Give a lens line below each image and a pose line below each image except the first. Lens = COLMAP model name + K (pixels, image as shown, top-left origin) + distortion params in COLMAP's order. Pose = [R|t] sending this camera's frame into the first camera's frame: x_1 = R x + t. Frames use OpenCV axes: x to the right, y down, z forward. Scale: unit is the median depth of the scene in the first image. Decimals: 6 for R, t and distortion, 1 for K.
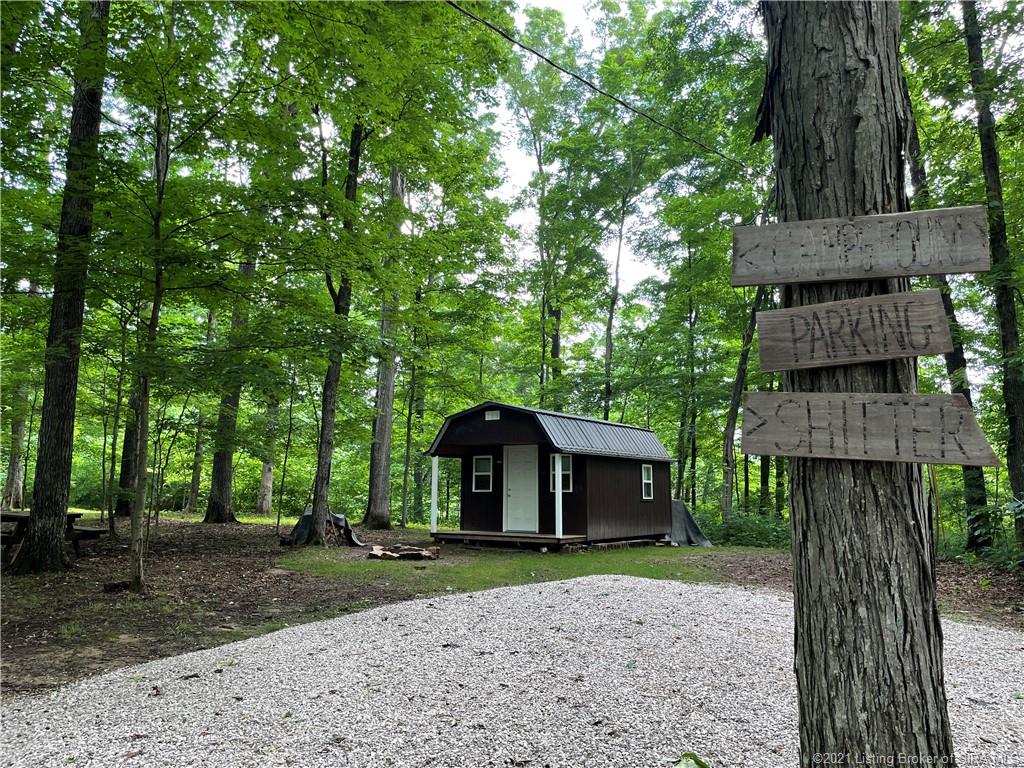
lens RADIAL K [[773.0, 0, 514.8], [0, 773.0, 381.8], [0, 0, 1]] dist [0.060440, -0.001837]
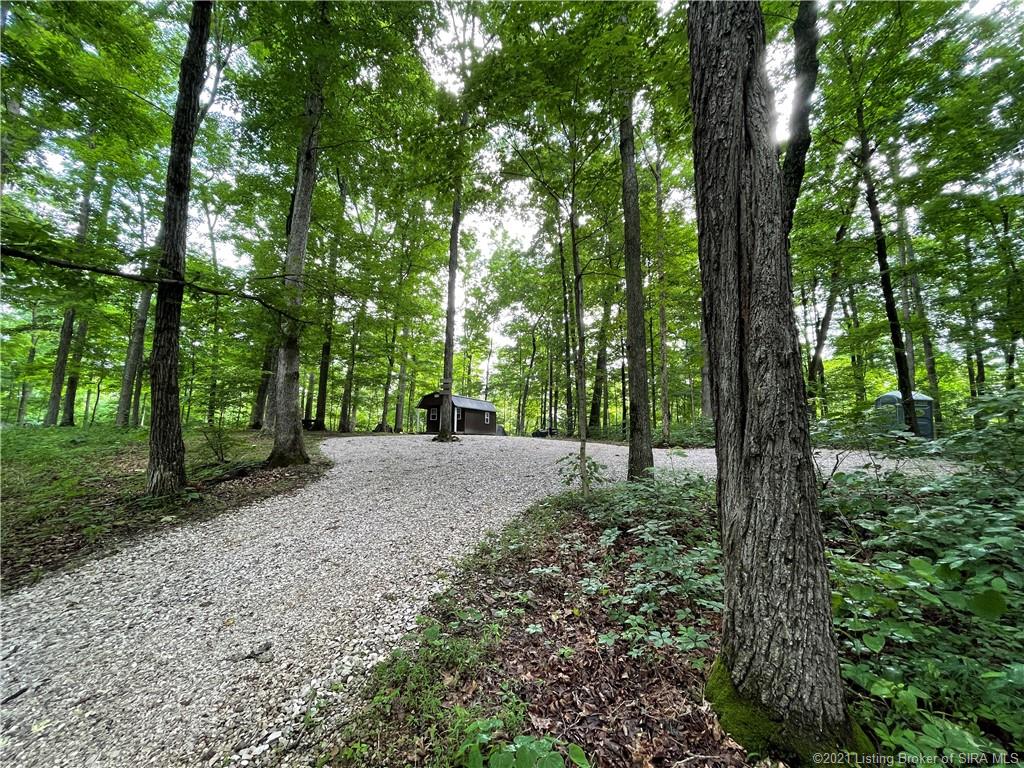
lens RADIAL K [[412.9, 0, 513.1], [0, 412.9, 386.9], [0, 0, 1]] dist [0.004171, 0.000244]
pose [[0.992322, 0.026649, 0.120779, 0.075719], [-0.027812, 0.999582, 0.007949, -0.016305], [-0.120516, -0.011247, 0.992648, -0.745448]]
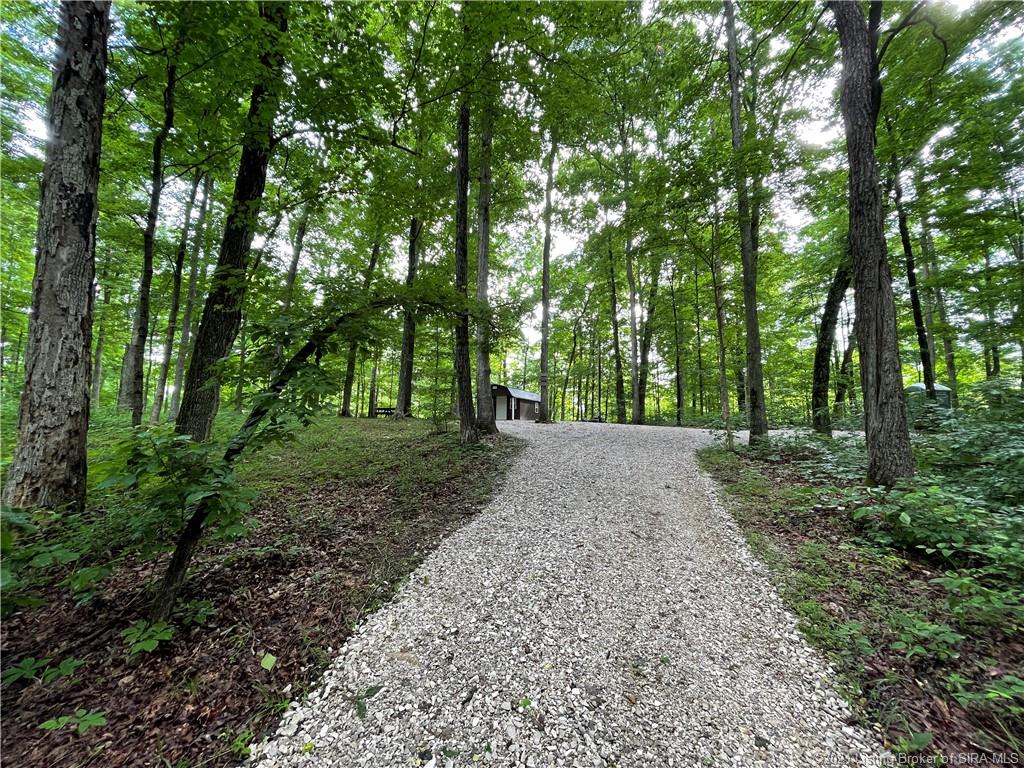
lens RADIAL K [[412.9, 0, 510.3], [0, 412.9, 386.4], [0, 0, 1]] dist [0.004171, 0.000244]
pose [[0.995063, 0.025228, 0.095983, -0.138343], [-0.027787, 0.999291, 0.025419, -0.012235], [-0.095274, -0.027961, 0.995058, -0.912870]]
